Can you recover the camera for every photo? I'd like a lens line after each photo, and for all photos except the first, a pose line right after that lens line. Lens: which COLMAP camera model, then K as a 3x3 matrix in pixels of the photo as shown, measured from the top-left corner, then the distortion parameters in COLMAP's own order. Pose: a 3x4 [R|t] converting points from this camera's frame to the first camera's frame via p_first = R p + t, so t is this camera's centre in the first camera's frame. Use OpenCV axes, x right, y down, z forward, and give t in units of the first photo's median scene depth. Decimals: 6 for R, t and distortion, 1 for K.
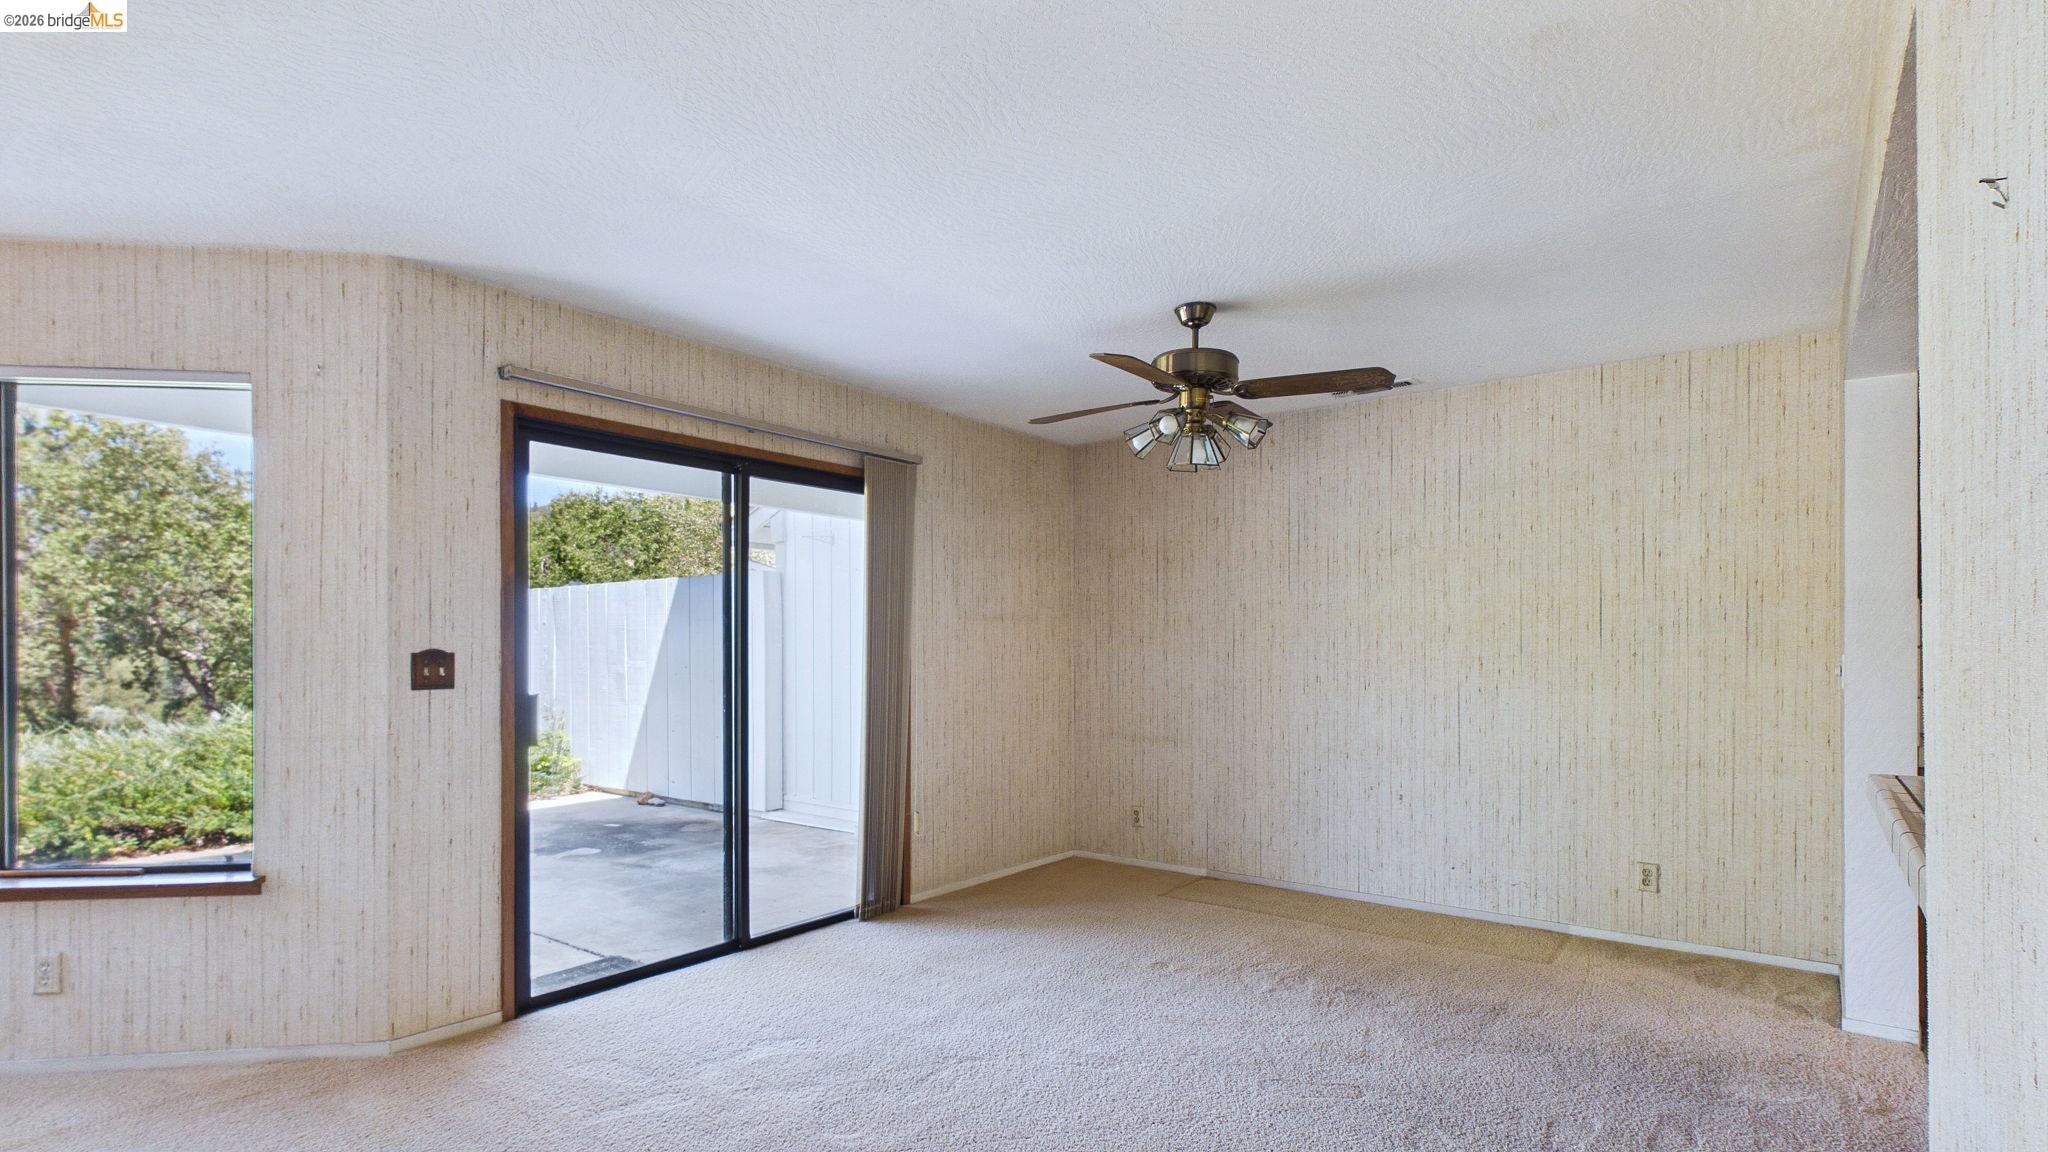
lens RADIAL K [[993.0, 0, 1029.1], [0, 993.0, 645.6], [0, 0, 1]] dist [0.000372, 0.000970]
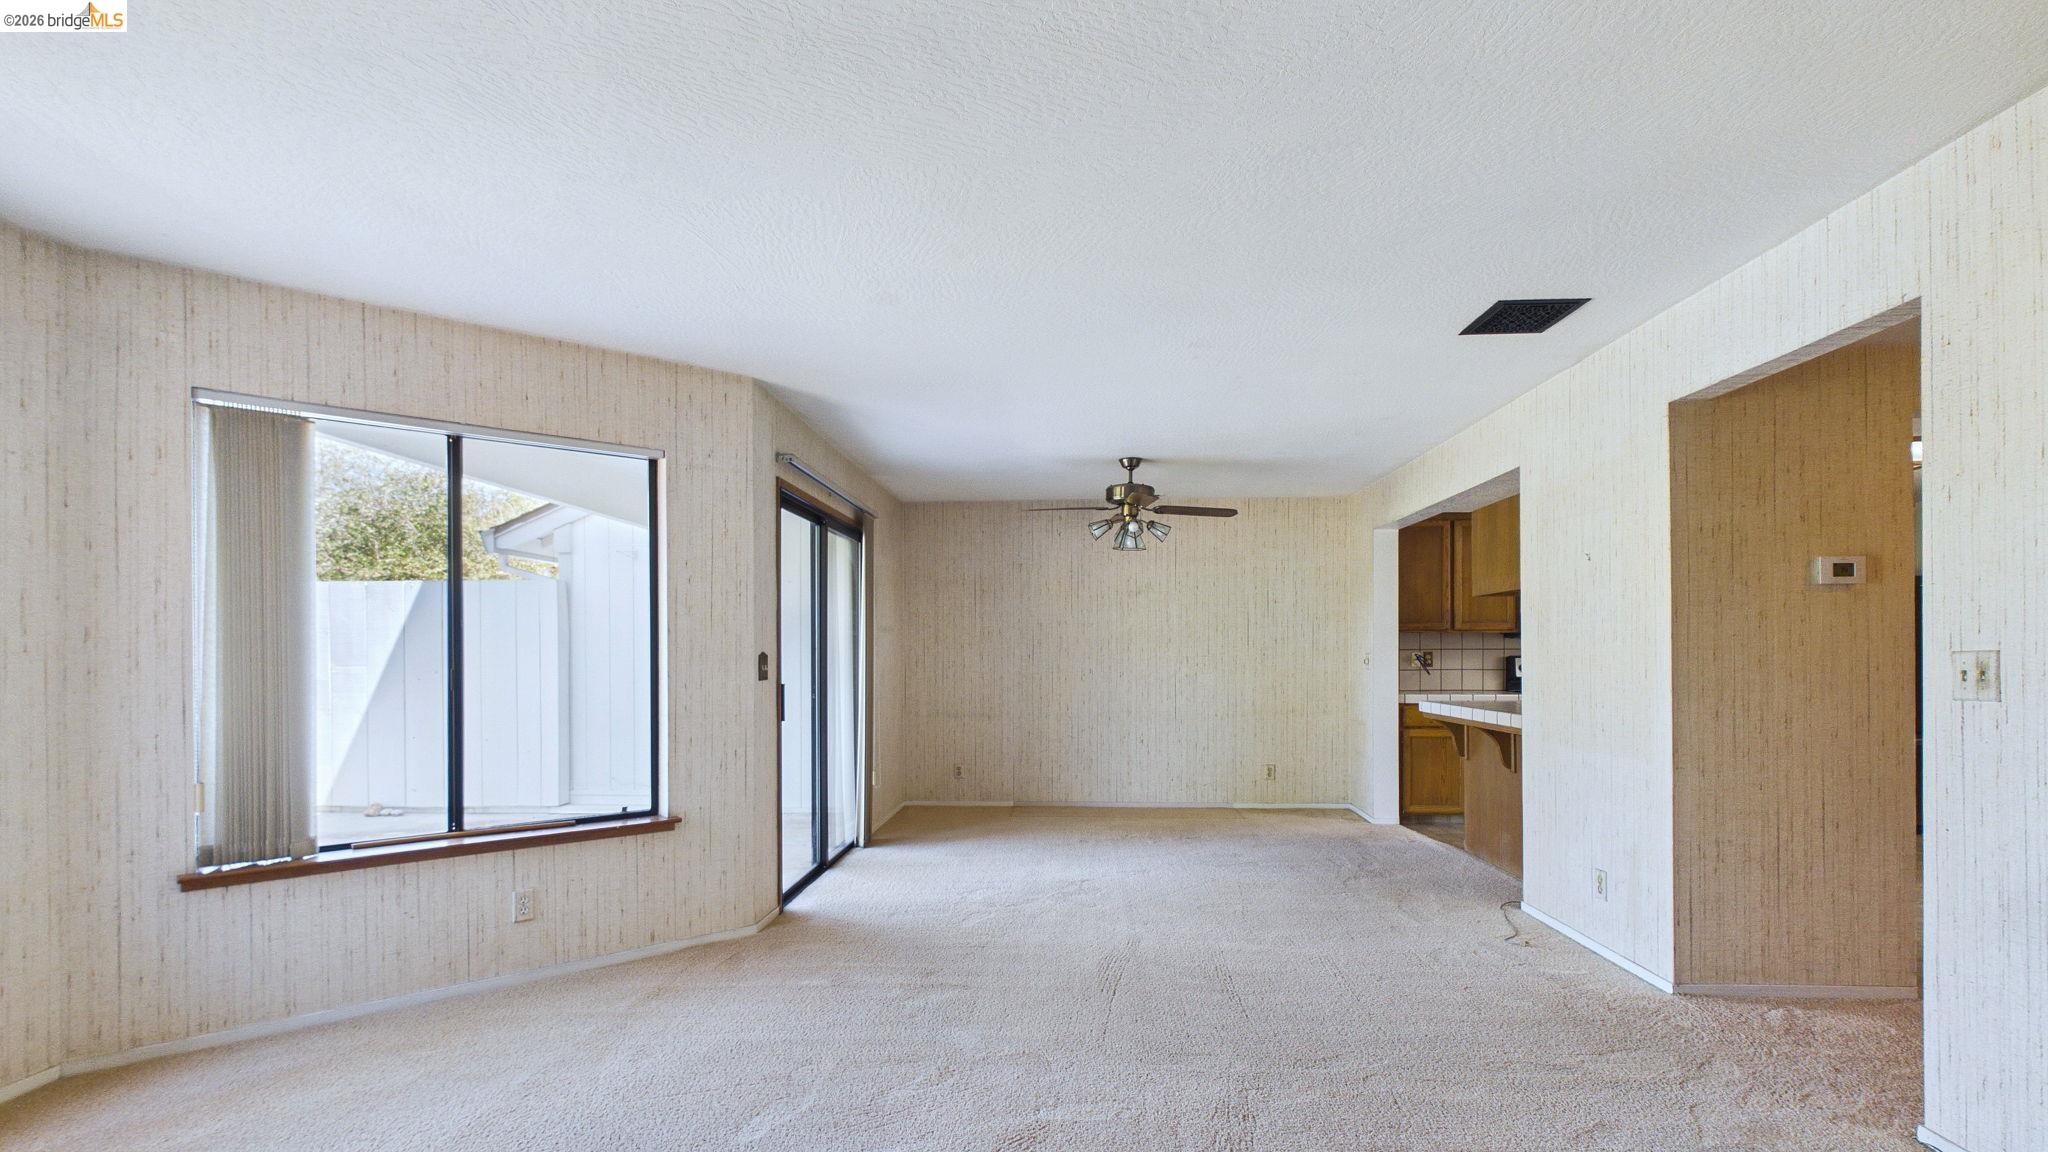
lens RADIAL K [[993.0, 0, 1029.1], [0, 993.0, 645.6], [0, 0, 1]] dist [0.000372, 0.000970]
pose [[0.823414, 0.002488, 0.567436, -1.041538], [0.000876, 0.999984, -0.005656, 0.002852], [-0.567441, 0.005155, 0.823398, -0.375207]]
